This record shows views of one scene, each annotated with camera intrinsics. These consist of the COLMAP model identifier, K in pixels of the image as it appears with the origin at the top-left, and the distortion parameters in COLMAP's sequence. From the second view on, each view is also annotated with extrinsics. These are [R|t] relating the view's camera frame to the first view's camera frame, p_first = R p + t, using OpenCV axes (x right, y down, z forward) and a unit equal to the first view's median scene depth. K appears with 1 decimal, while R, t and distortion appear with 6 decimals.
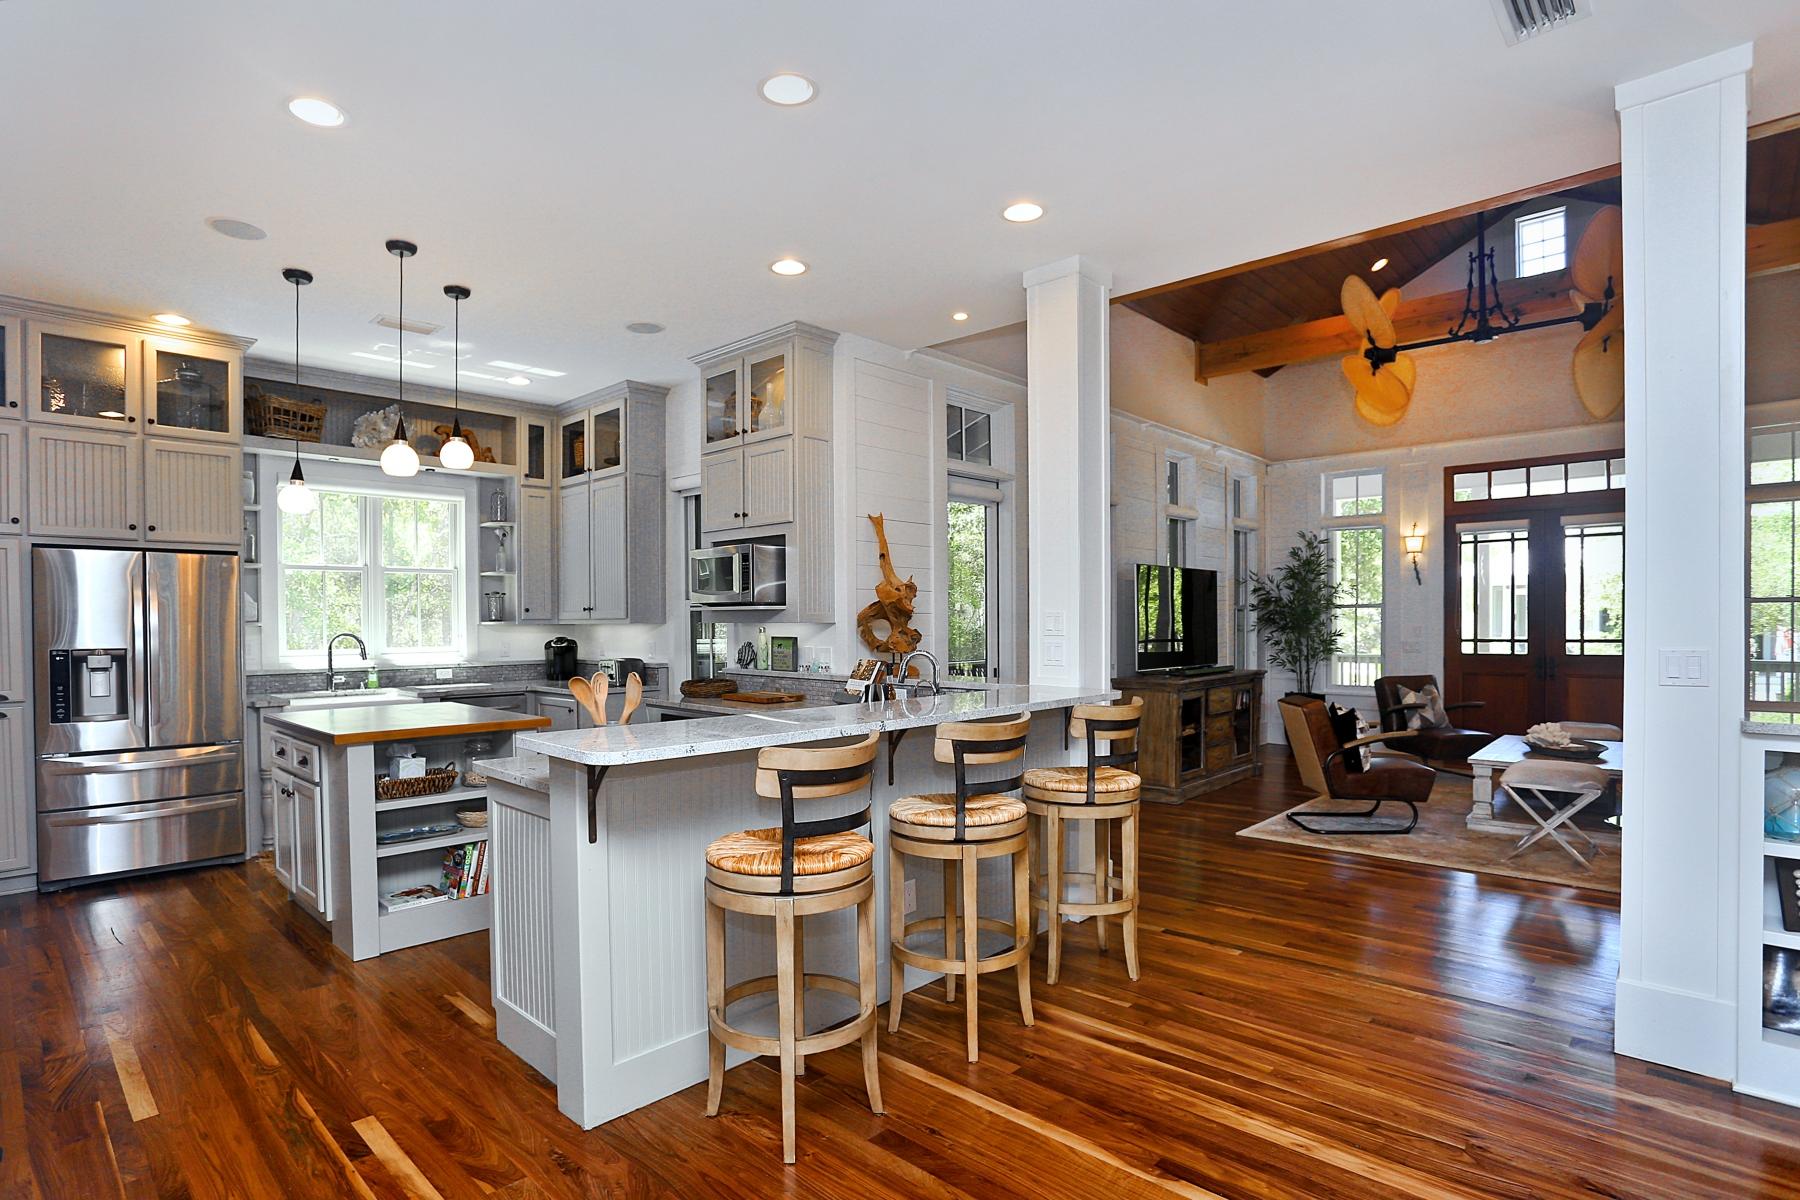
lens RADIAL K [[928.9, 0, 895.1], [0, 928.9, 637.2], [0, 0, 1]] dist [-0.005929, 0.002845]
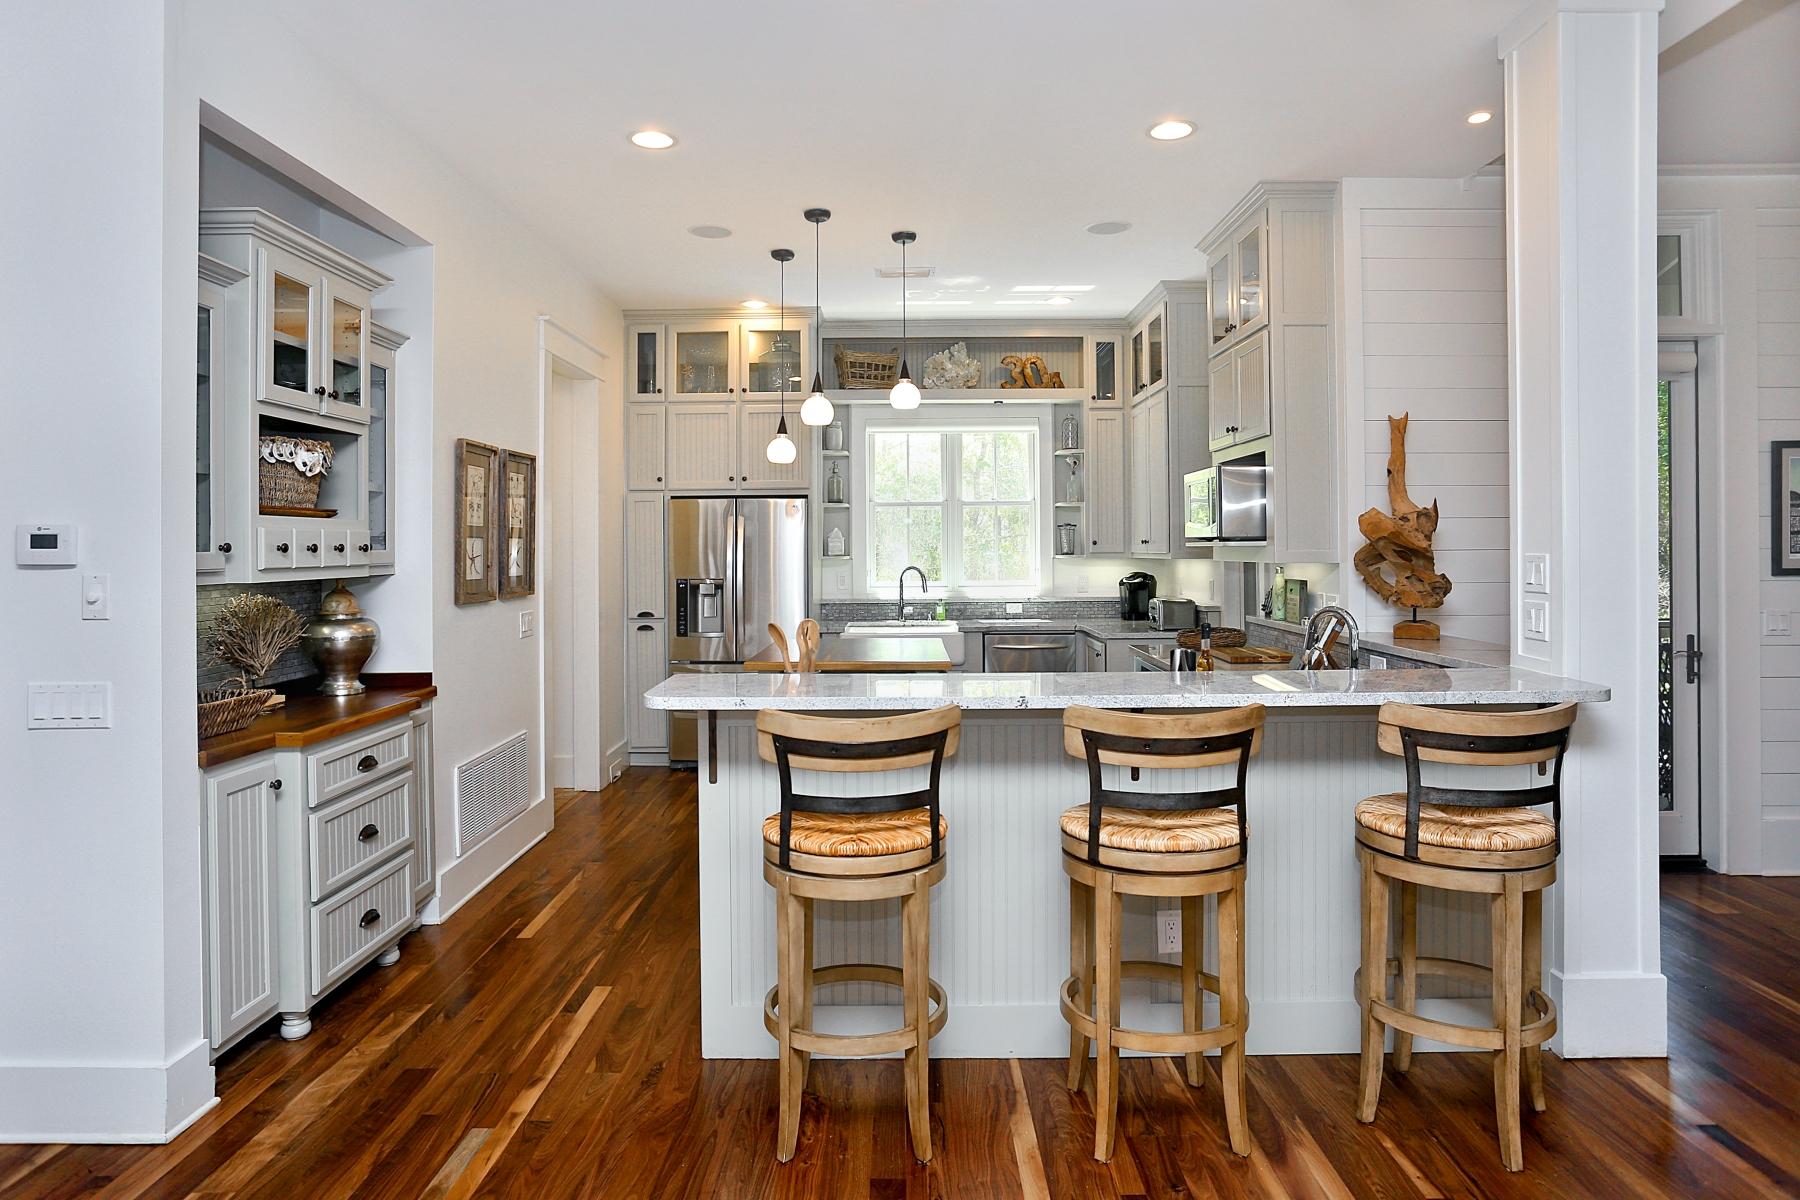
lens RADIAL K [[1097.2, 0, 898.5], [0, 1097.2, 552.0], [0, 0, 1]] dist [-0.015813, 0.000696]
pose [[0.704180, 0.006419, -0.709992, 0.318689], [-0.012878, 0.999910, -0.003732, -0.018079], [0.709904, 0.011771, 0.704200, 0.126096]]
